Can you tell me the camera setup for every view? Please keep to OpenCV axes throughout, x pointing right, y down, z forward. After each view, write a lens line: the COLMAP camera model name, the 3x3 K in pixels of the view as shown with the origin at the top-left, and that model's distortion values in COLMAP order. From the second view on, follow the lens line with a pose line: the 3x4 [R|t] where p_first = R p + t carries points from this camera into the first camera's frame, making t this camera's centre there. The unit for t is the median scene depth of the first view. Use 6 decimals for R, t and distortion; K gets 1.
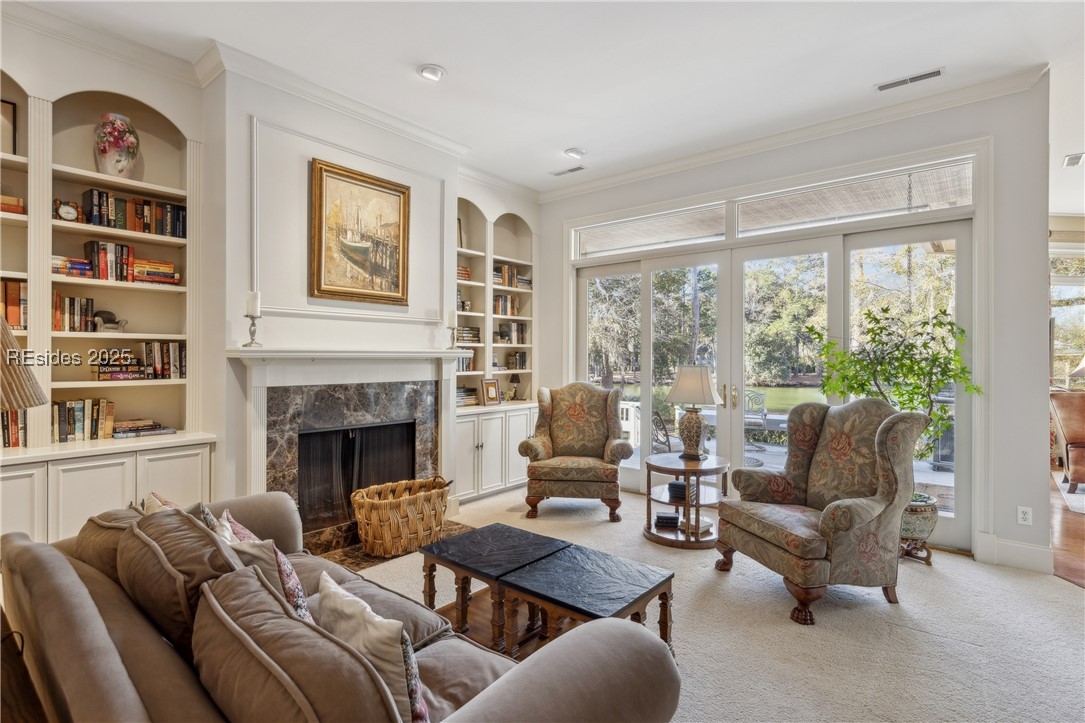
lens RADIAL K [[530.2, 0, 551.9], [0, 530.2, 357.4], [0, 0, 1]] dist [-0.000068, -0.000919]
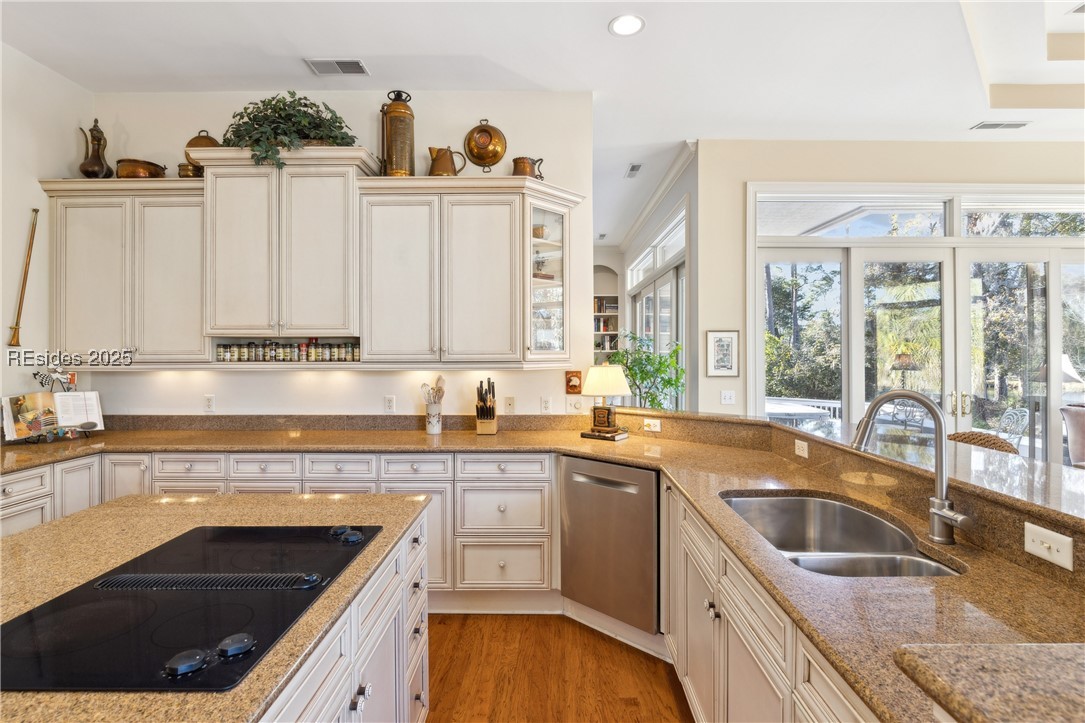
lens RADIAL K [[514.1, 0, 548.8], [0, 514.1, 354.6], [0, 0, 1]] dist [-0.018235, -0.000072]
pose [[0.631460, -0.003218, -0.775402, 1.415227], [0.000982, 0.999994, -0.003350, -0.011907], [0.775408, 0.001354, 0.631459, -0.063493]]
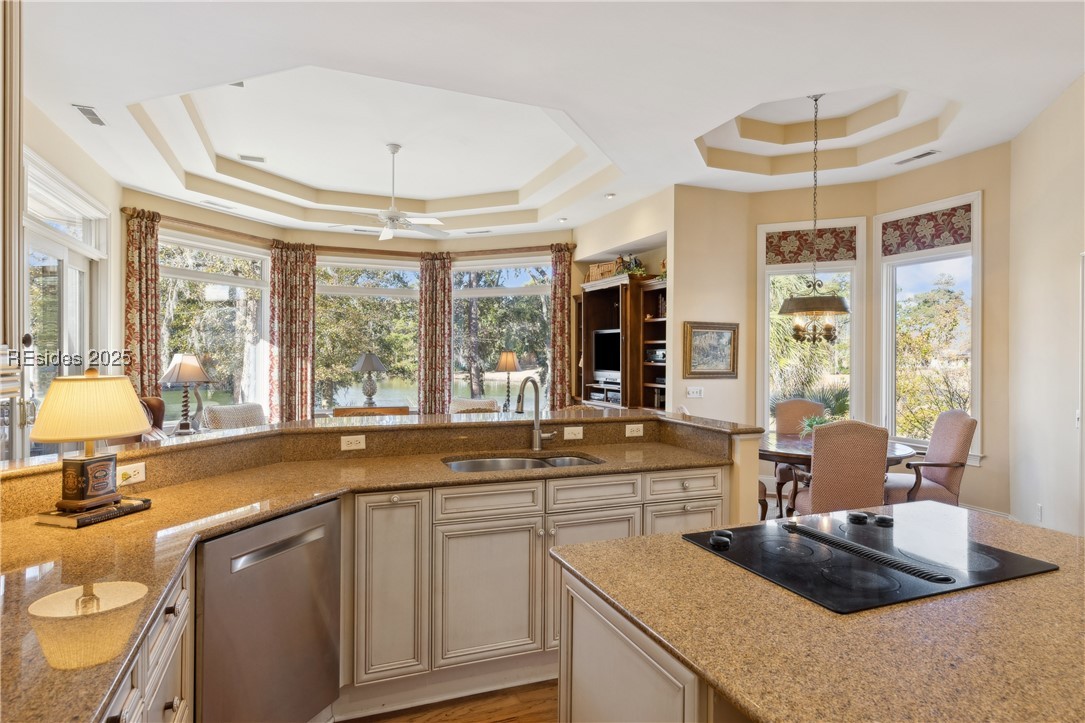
lens RADIAL K [[598.3, 0, 544.8], [0, 598.3, 356.7], [0, 0, 1]] dist [0.004851, -0.000040]
pose [[0.474008, -0.001050, 0.880520, 0.631311], [-0.002226, 0.999995, 0.002390, -0.016278], [-0.880518, -0.003093, 0.474003, -0.038140]]
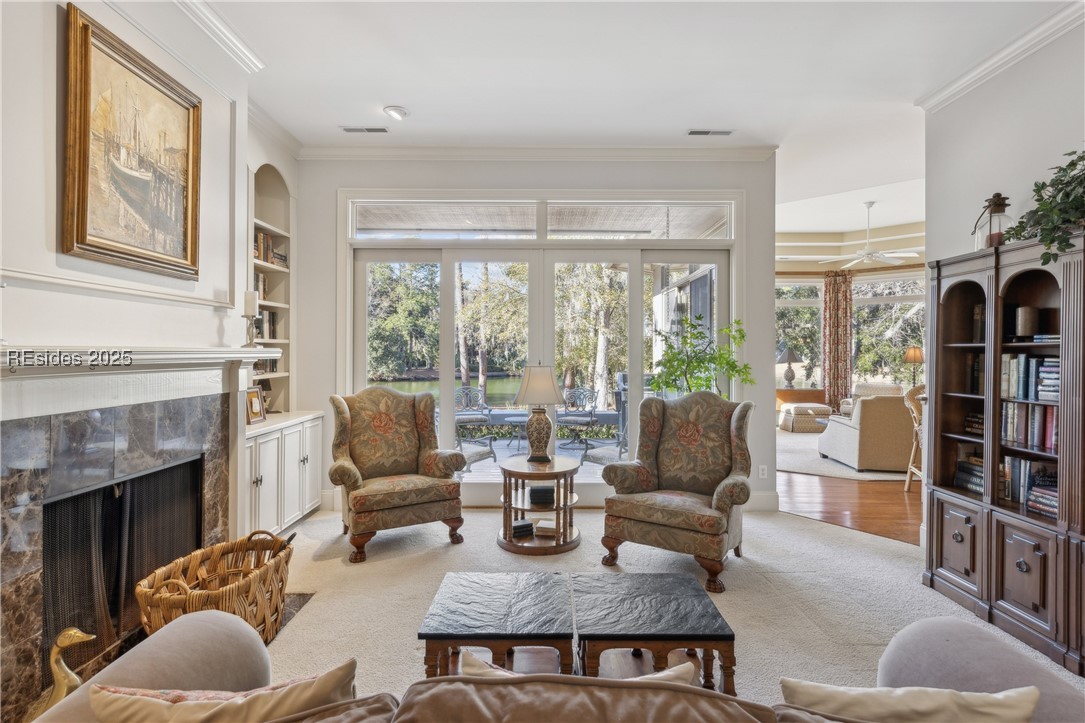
lens RADIAL K [[552.6, 0, 540.4], [0, 552.6, 351.9], [0, 0, 1]] dist [0.004417, 0.000011]
pose [[0.777260, -0.000736, 0.629179, -0.391242], [0.000593, 1.000000, 0.000437, -0.010547], [-0.629179, 0.000034, 0.777260, 0.215867]]
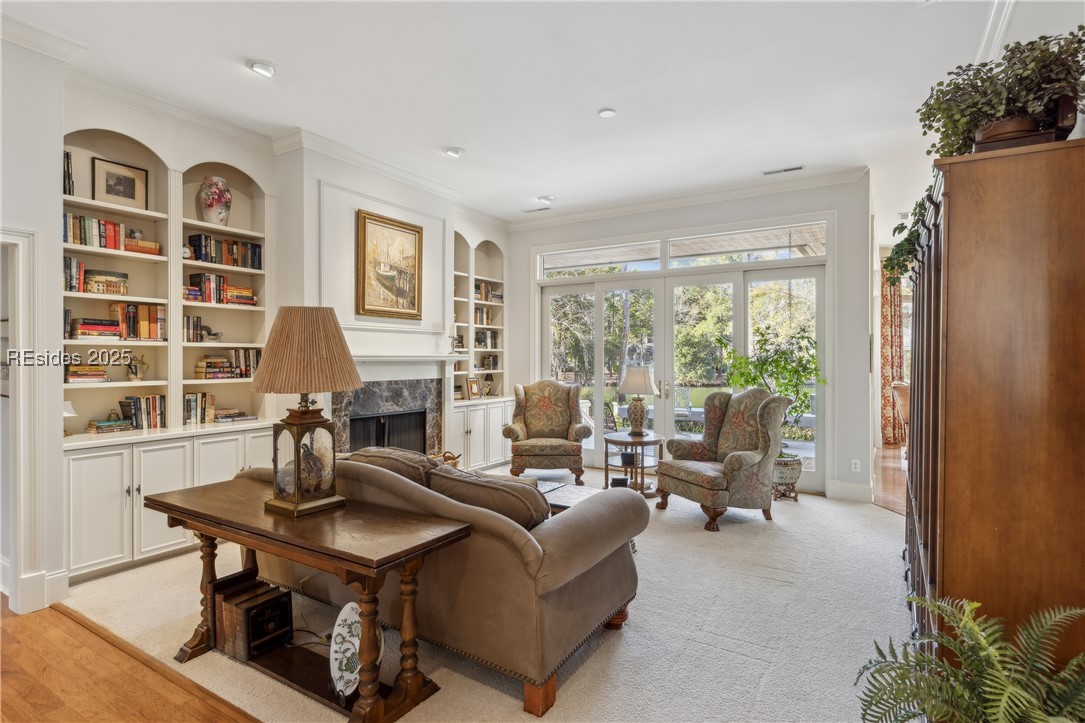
lens RADIAL K [[551.7, 0, 547.3], [0, 551.7, 360.6], [0, 0, 1]] dist [0.001669, 0.000188]
pose [[0.991935, -0.001959, 0.126729, -0.146098], [0.001415, 0.999989, 0.004389, -0.005502], [-0.126736, -0.004174, 0.991928, -0.376749]]
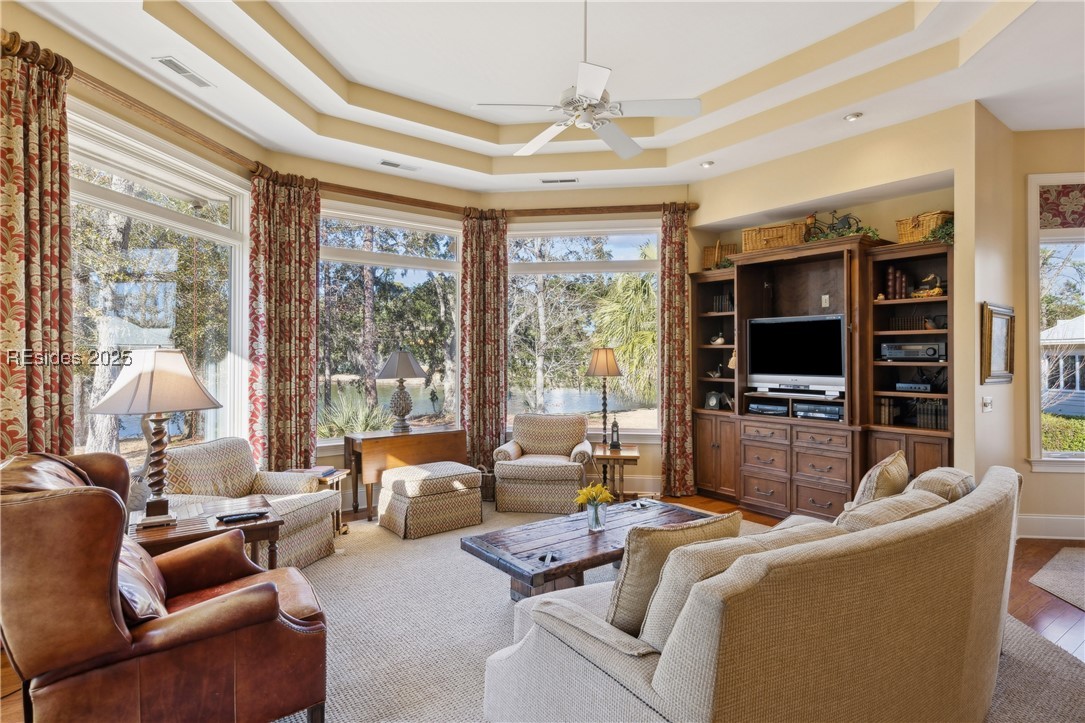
lens RADIAL K [[562.8, 0, 542.9], [0, 562.8, 351.4], [0, 0, 1]] dist [0.003012, -0.000082]
pose [[0.234522, 0.008832, 0.972071, 1.003872], [0.002348, 0.999951, -0.009651, -0.008094], [-0.972108, 0.004546, 0.234489, 0.894595]]
